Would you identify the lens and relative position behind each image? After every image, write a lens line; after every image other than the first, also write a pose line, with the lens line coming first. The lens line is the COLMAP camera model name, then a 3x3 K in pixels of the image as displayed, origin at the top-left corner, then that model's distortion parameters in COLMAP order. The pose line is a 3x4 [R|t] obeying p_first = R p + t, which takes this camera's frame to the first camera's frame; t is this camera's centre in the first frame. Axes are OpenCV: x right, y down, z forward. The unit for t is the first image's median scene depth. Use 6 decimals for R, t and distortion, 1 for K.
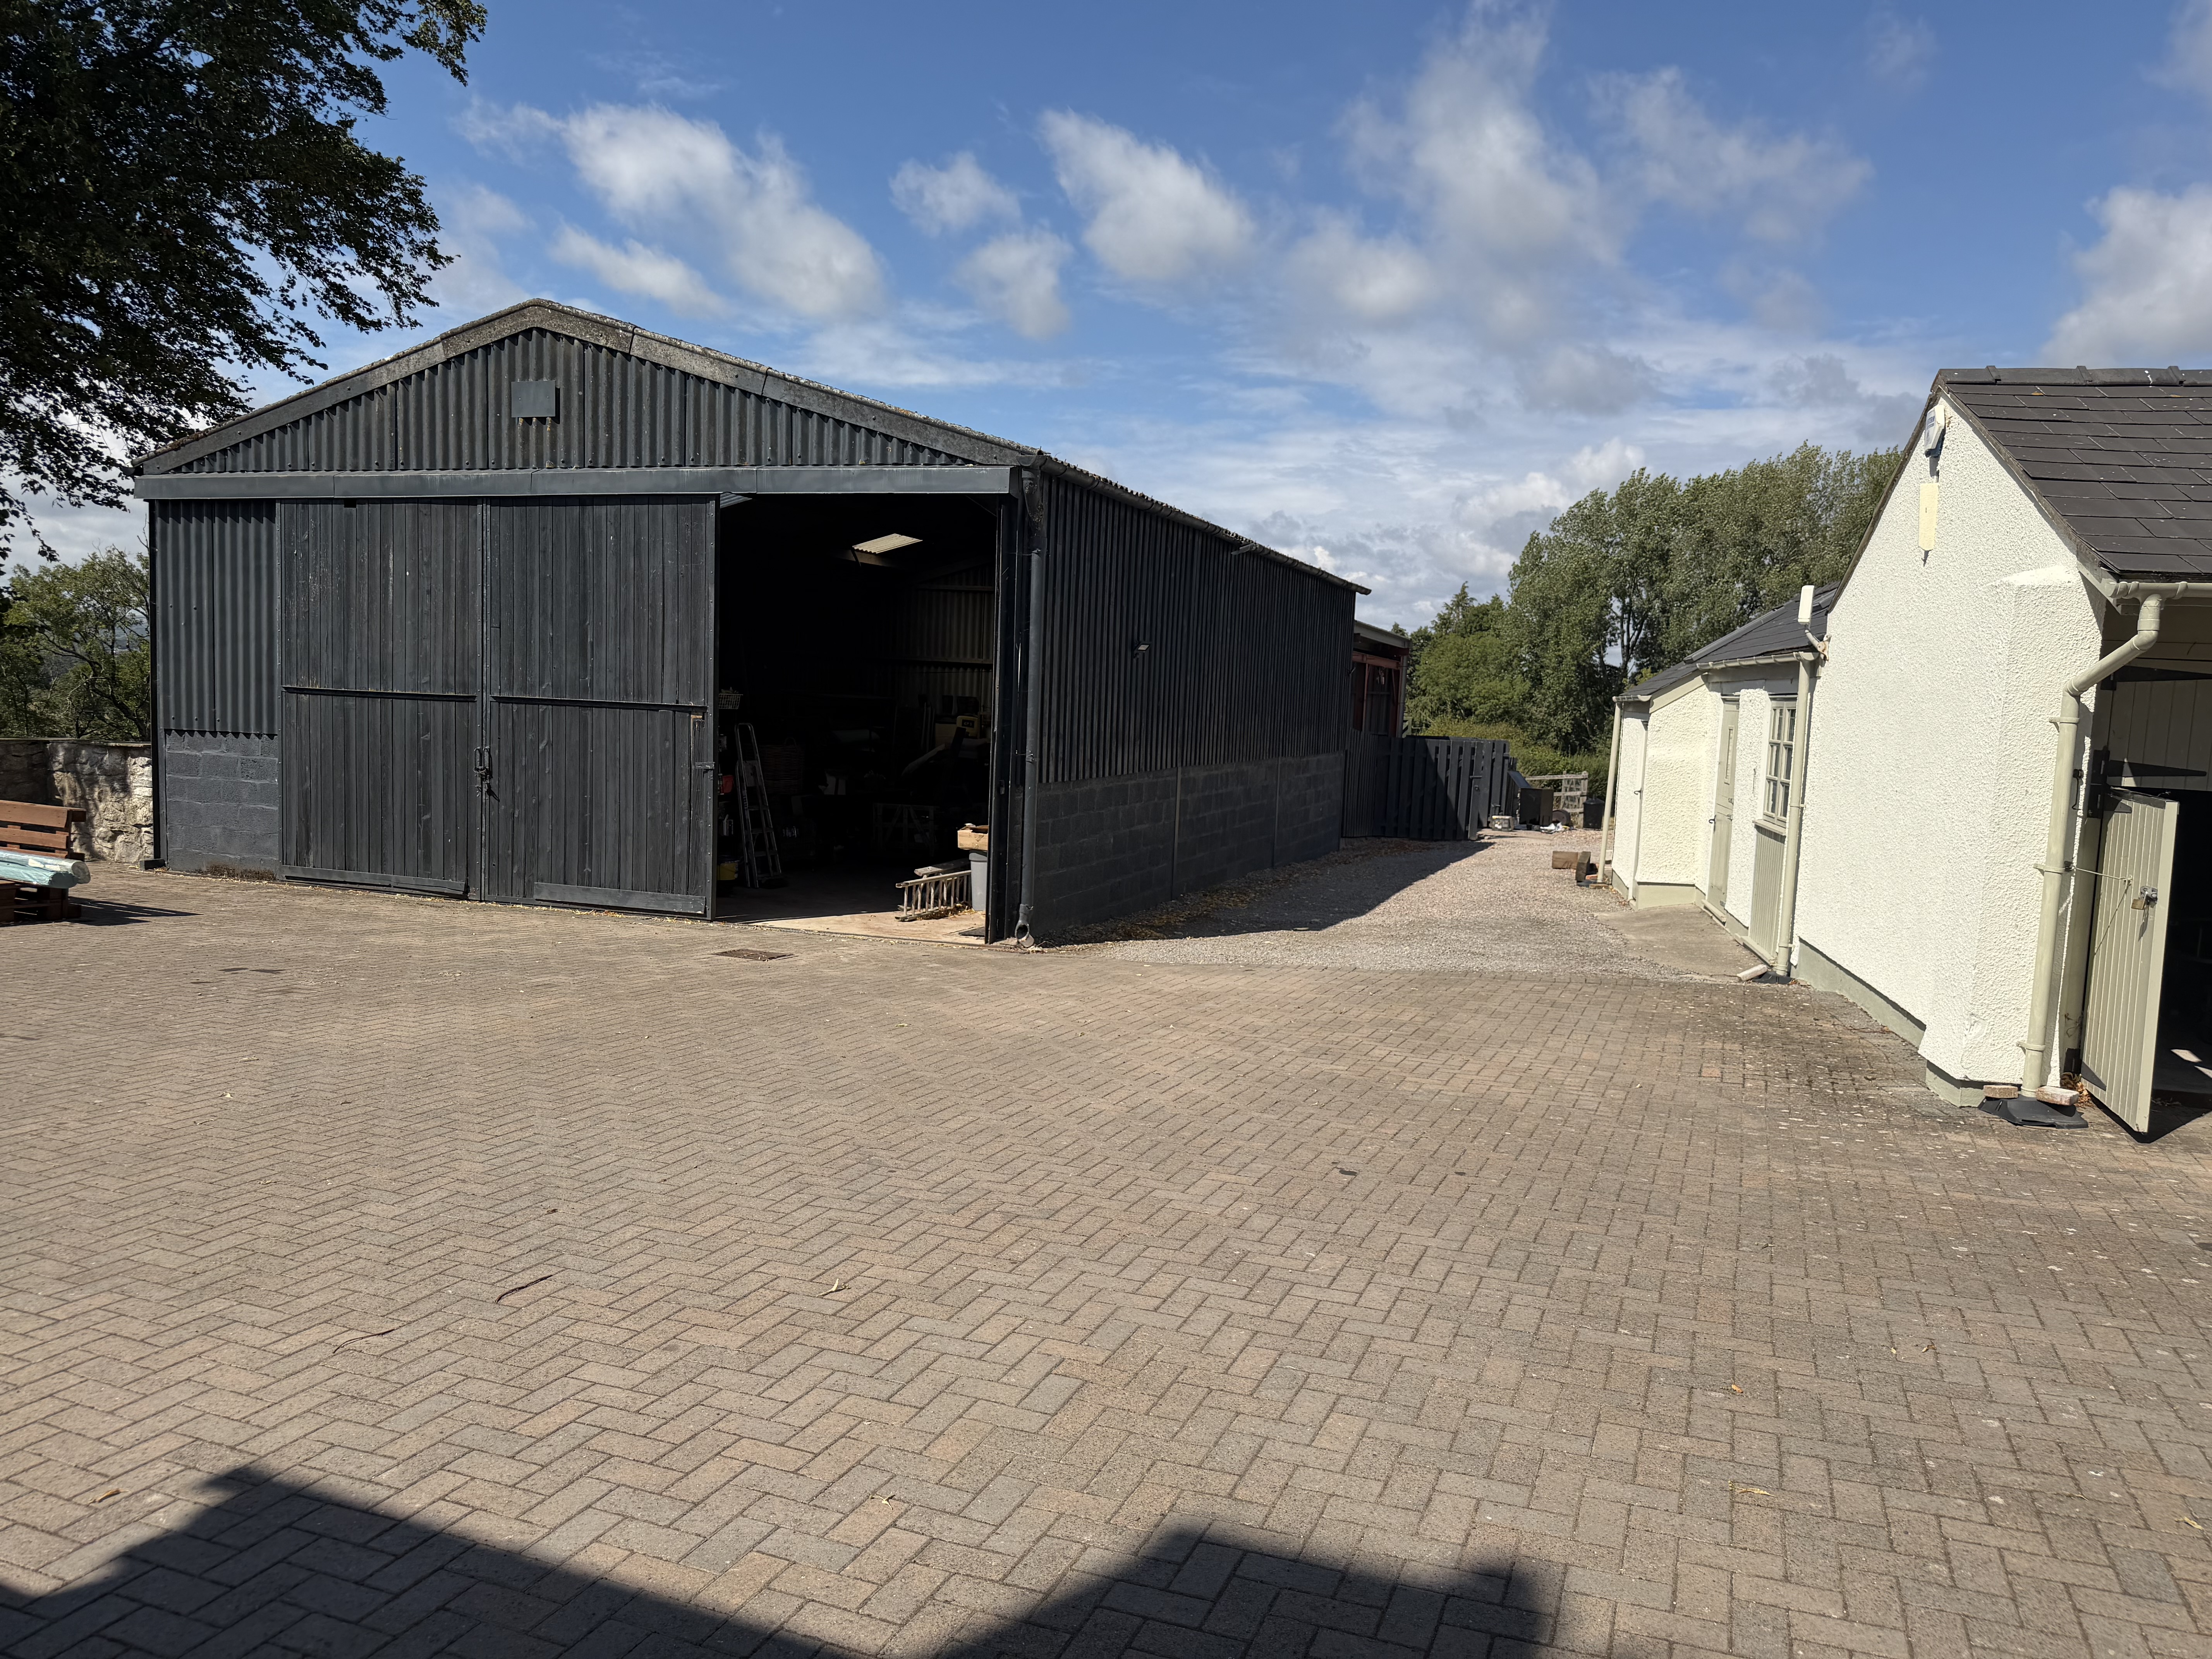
lens RADIAL K [[1556.9, 0, 1106.0], [0, 1556.9, 829.5], [0, 0, 1]] dist [0.046233, 0.001195]
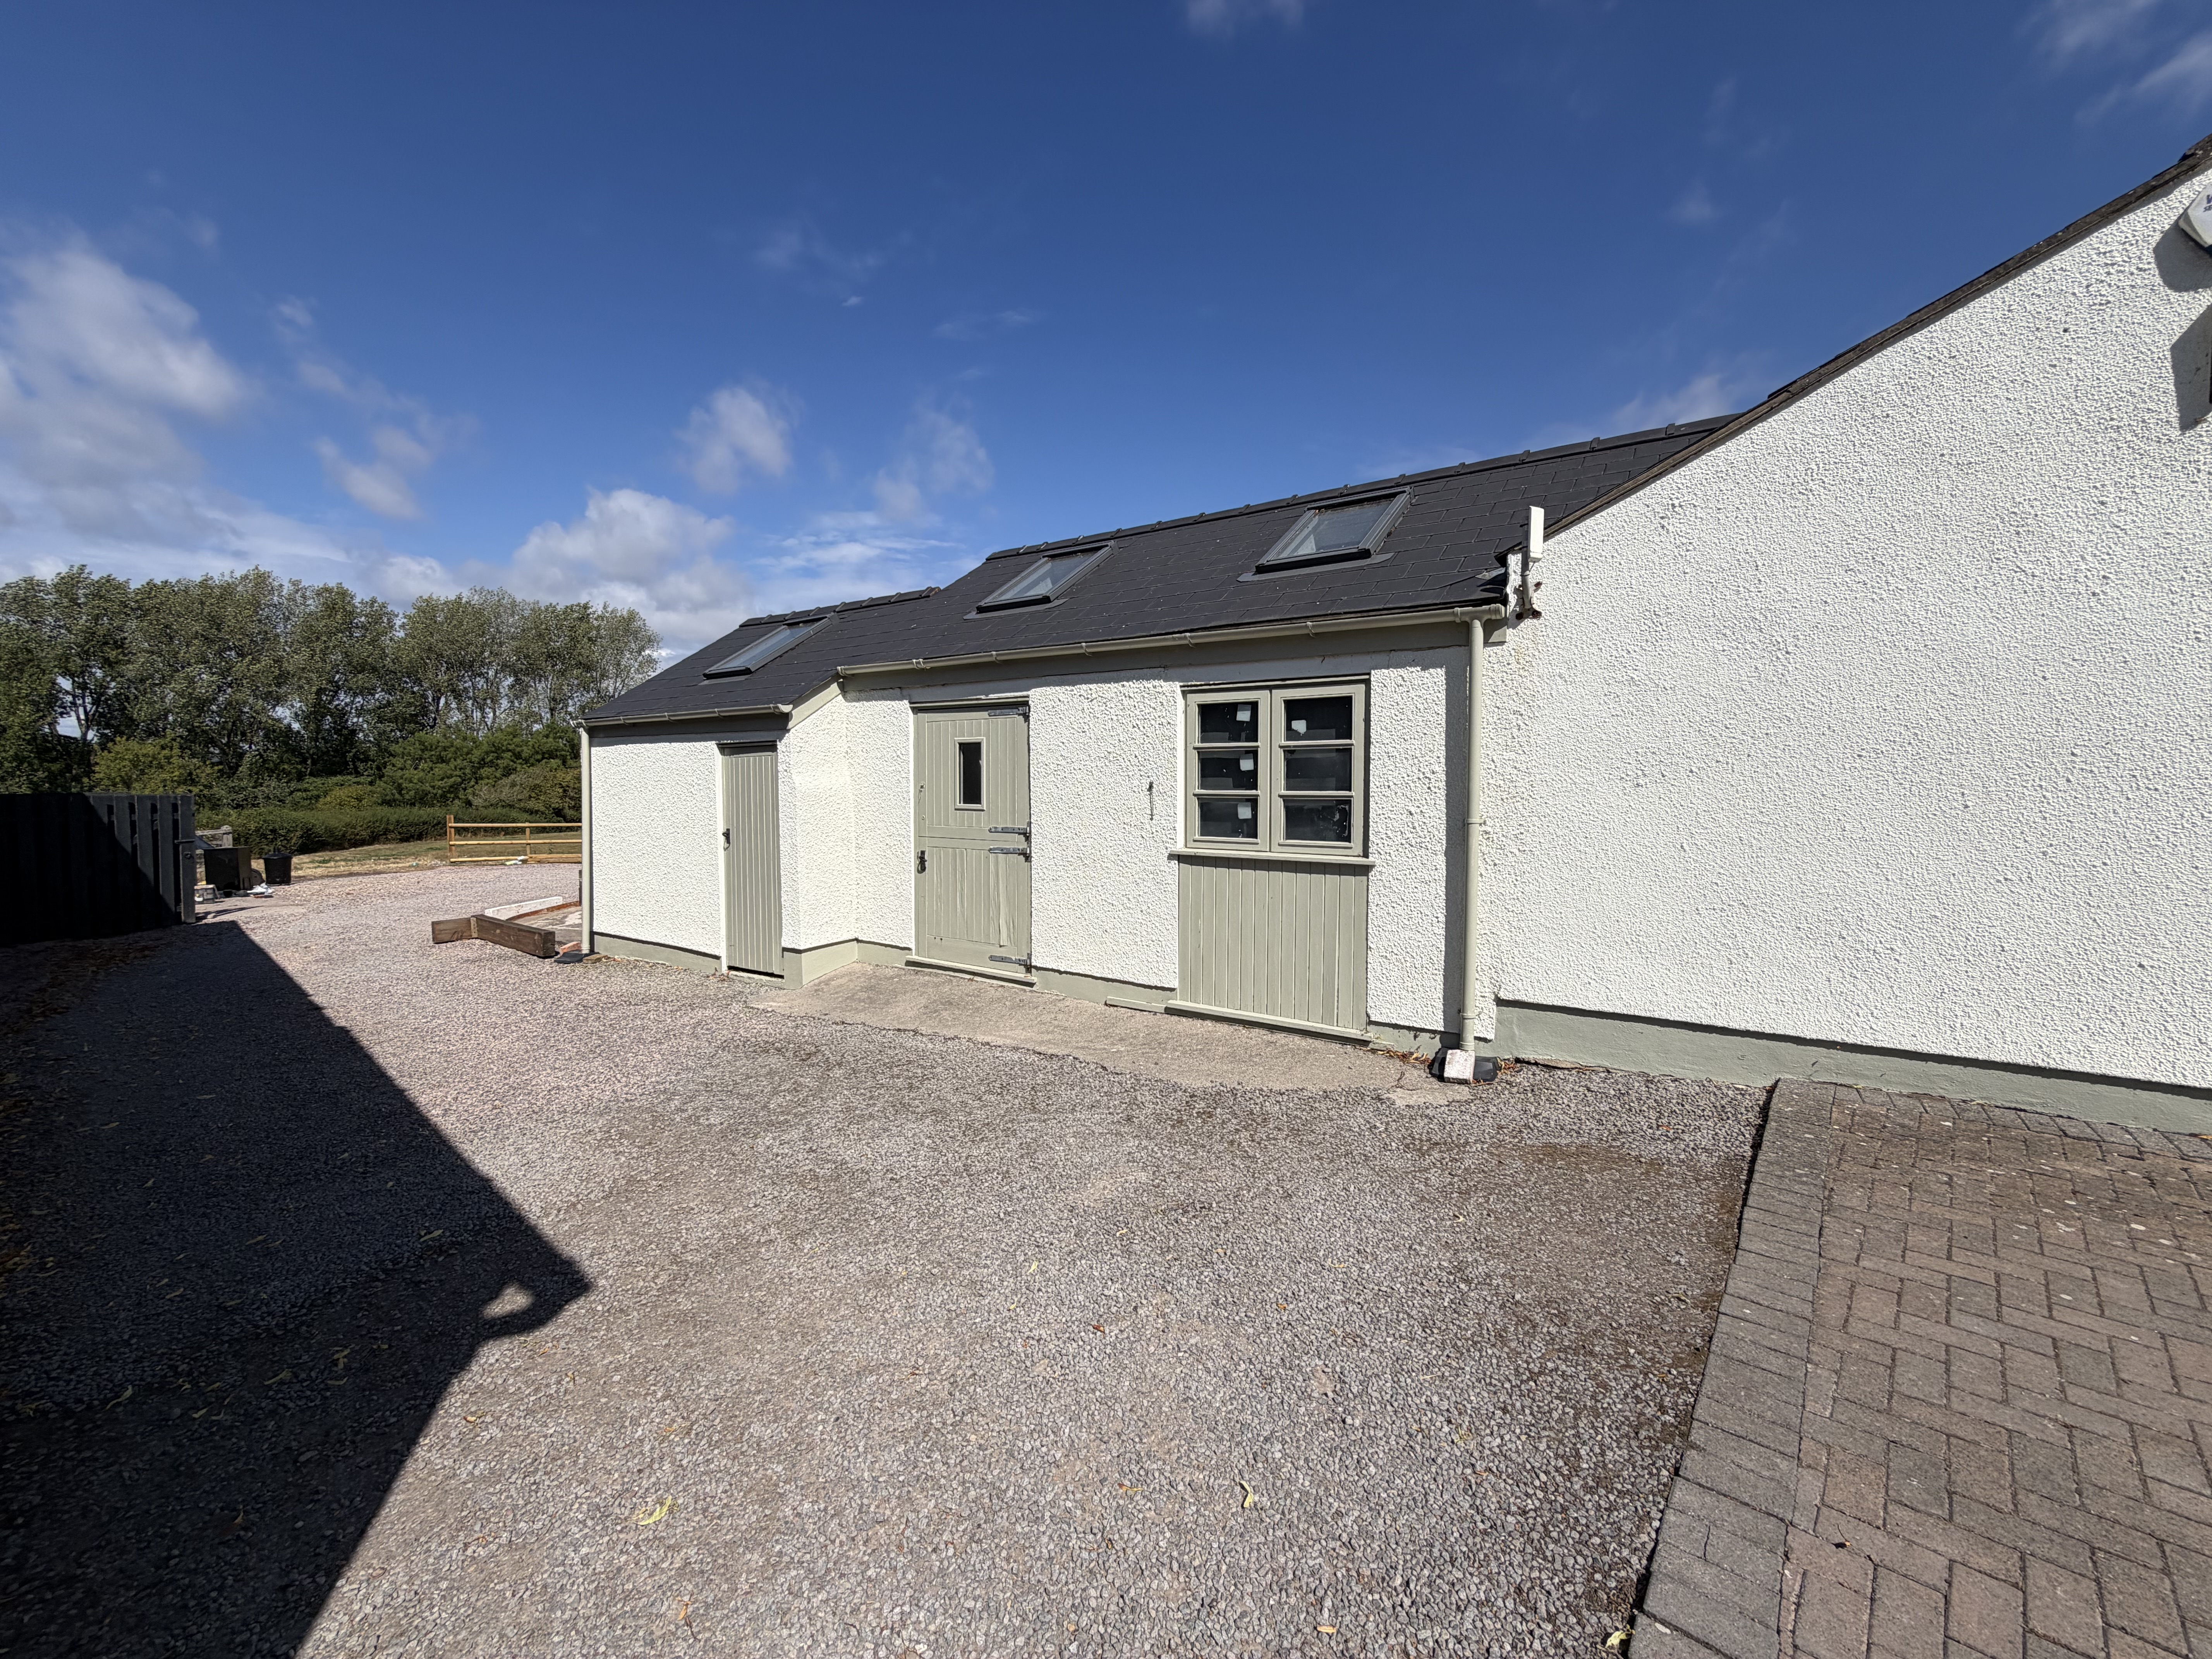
lens RADIAL K [[875.7, 0, 1106.0], [0, 875.7, 829.5], [0, 0, 1]] dist [0.000435, -0.000147]
pose [[0.363999, -0.094439, 0.926599, 0.001141], [0.096586, 0.993310, 0.063296, -0.022146], [-0.926378, 0.066457, 0.370686, 0.413952]]
